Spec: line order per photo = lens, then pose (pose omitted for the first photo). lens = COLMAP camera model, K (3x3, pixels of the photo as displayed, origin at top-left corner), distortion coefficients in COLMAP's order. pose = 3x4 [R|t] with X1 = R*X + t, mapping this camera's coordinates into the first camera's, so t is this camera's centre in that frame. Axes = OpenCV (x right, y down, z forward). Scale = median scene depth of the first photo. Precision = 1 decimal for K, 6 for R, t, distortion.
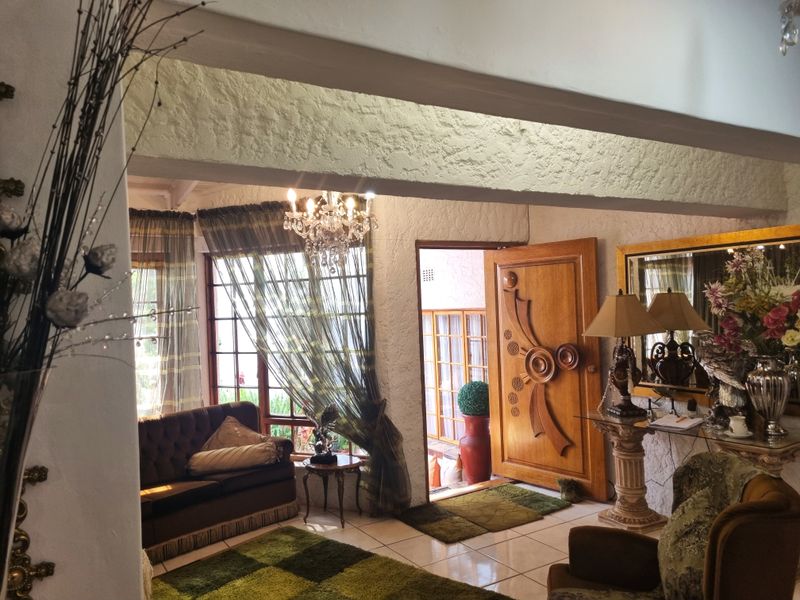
lens RADIAL K [[596.7, 0, 400.0], [0, 596.7, 300.0], [0, 0, 1]] dist [0.051560, -0.003658]
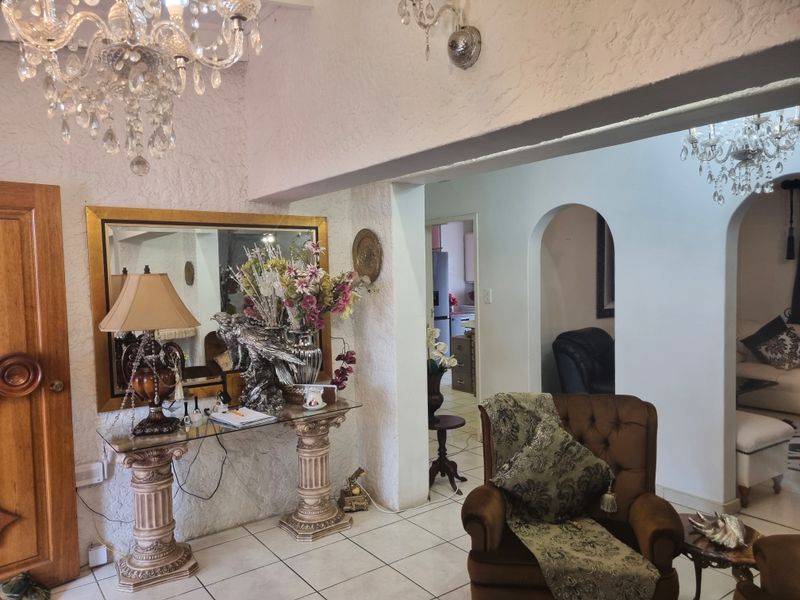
lens RADIAL K [[616.5, 0, 404.9], [0, 616.5, 302.0], [0, 0, 1]] dist [0.062934, -0.049171]
pose [[-0.069516, -0.004420, 0.997571, -0.257173], [0.019392, 0.999795, 0.005781, 0.017176], [-0.997392, 0.019747, -0.069416, 0.444606]]
